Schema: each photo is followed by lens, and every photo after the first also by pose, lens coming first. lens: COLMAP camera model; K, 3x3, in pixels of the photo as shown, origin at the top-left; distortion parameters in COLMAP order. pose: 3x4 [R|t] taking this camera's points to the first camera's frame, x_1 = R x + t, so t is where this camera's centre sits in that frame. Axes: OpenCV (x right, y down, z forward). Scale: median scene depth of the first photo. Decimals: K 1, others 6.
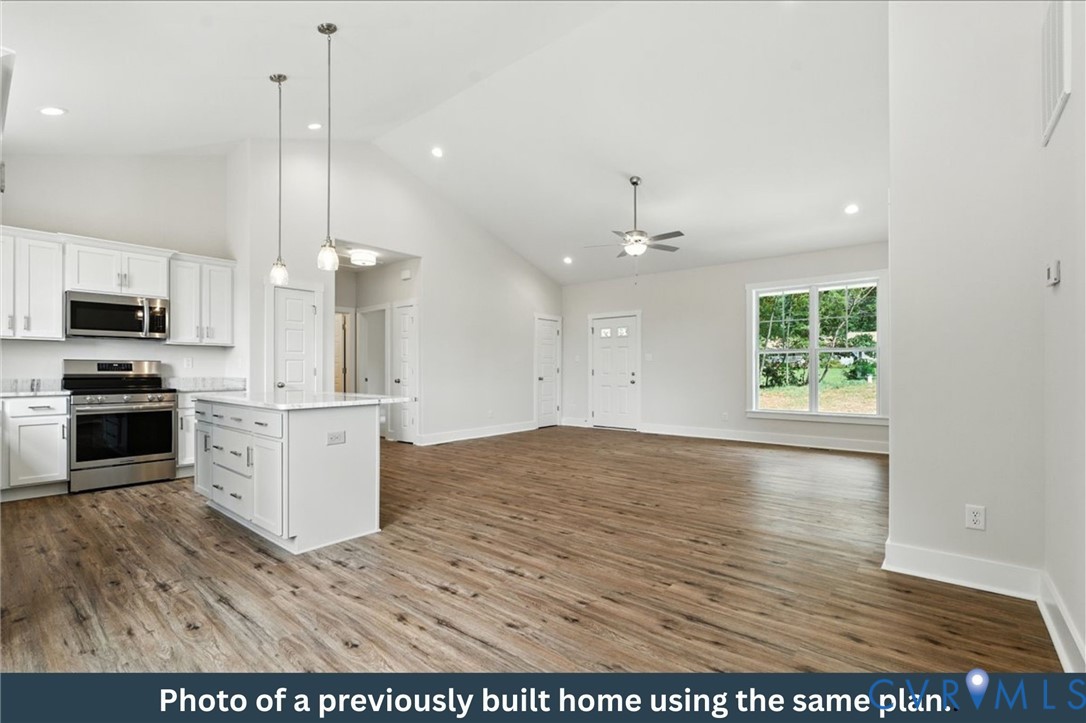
lens RADIAL K [[489.5, 0, 541.3], [0, 489.5, 369.5], [0, 0, 1]] dist [0.000686, 0.000064]
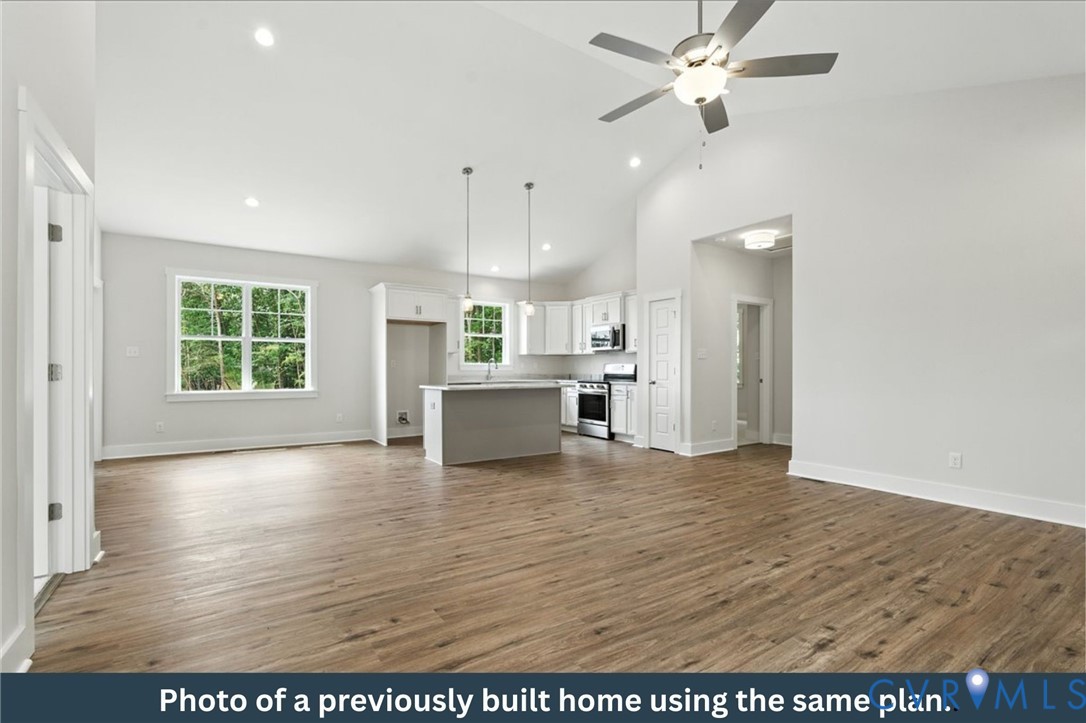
lens RADIAL K [[489.5, 0, 541.3], [0, 489.5, 369.5], [0, 0, 1]] dist [0.000686, 0.000064]
pose [[-0.300666, 0.000385, -0.953729, 0.879326], [0.004803, 0.999988, -0.001110, 0.000834], [0.953717, -0.004915, -0.300664, 1.369828]]
